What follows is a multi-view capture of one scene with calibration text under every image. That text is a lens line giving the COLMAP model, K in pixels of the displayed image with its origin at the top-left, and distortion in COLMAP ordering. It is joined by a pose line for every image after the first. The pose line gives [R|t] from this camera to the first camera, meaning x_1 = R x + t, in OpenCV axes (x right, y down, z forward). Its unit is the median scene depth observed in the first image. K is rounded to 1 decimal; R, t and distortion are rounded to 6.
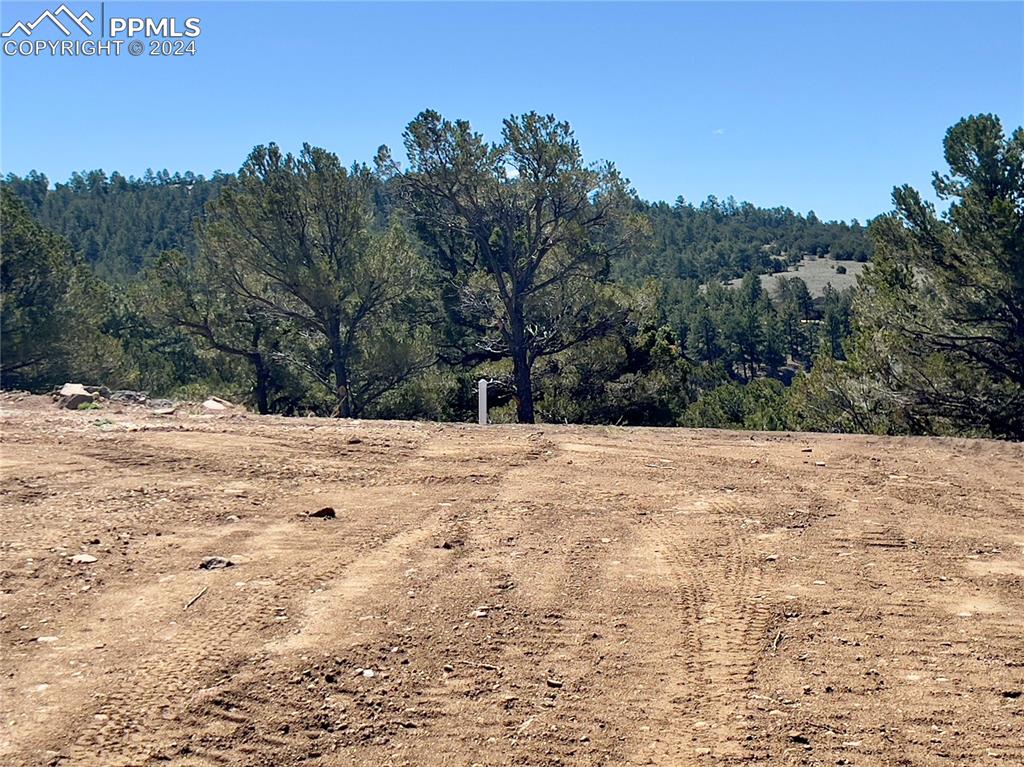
lens RADIAL K [[1680.8, 0, 507.7], [0, 1680.8, 380.6], [0, 0, 1]] dist [0.102058, 0.000000]
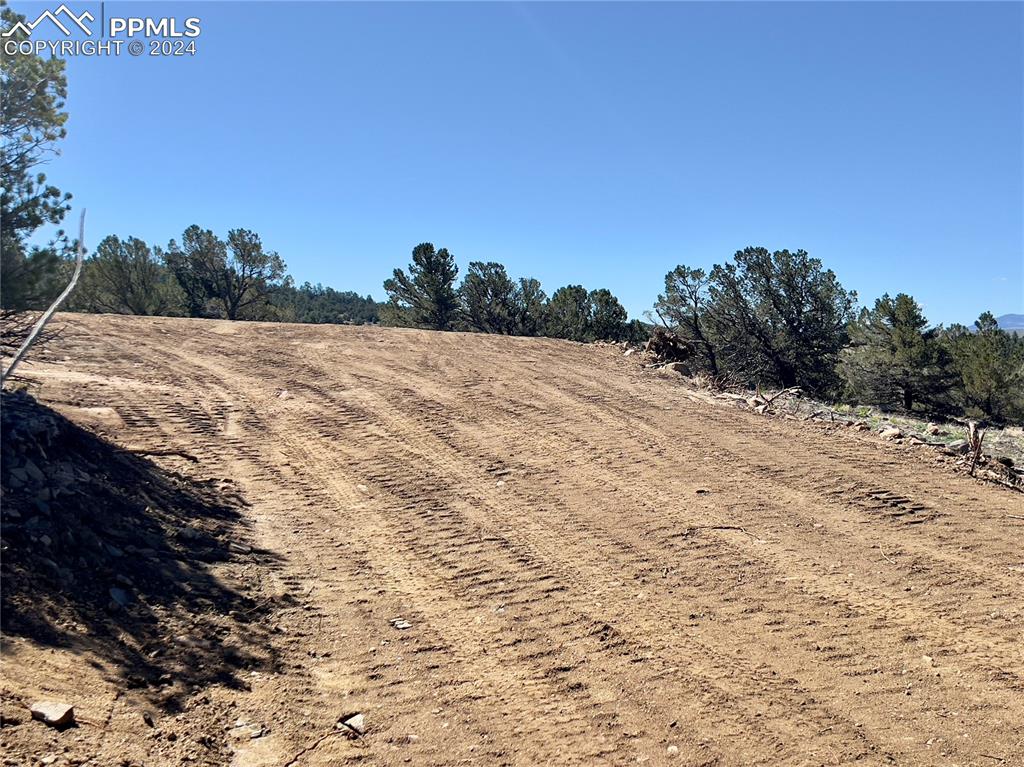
lens RADIAL K [[1112.7, 0, 518.3], [0, 1112.7, 385.7], [0, 0, 1]] dist [0.053465, 0.000000]
pose [[0.951811, 0.020506, 0.305997, -0.085051], [-0.014220, 0.999640, -0.022756, 0.080624], [-0.306354, 0.017308, 0.951760, -0.540113]]
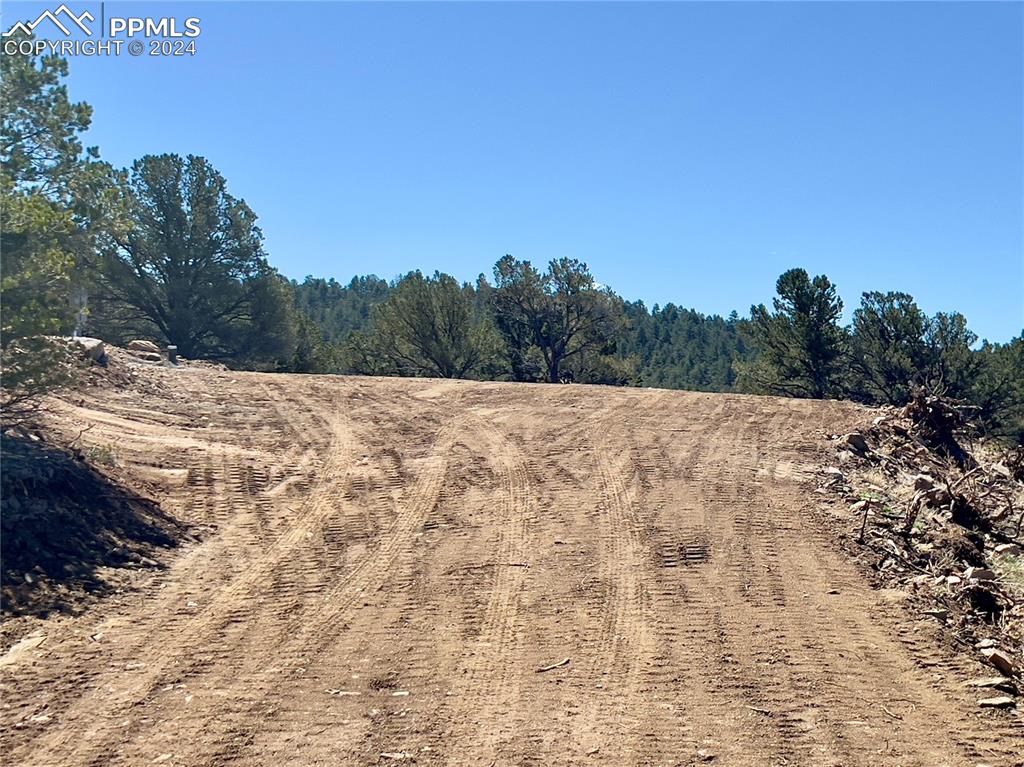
lens RADIAL K [[1680.8, 0, 507.7], [0, 1680.8, 384.1], [0, 0, 1]] dist [0.102058, 0.000000]
pose [[0.998691, 0.030750, -0.040873, 0.029057], [-0.033247, 0.997530, -0.061879, 0.084089], [0.038869, 0.063157, 0.997246, -0.745441]]
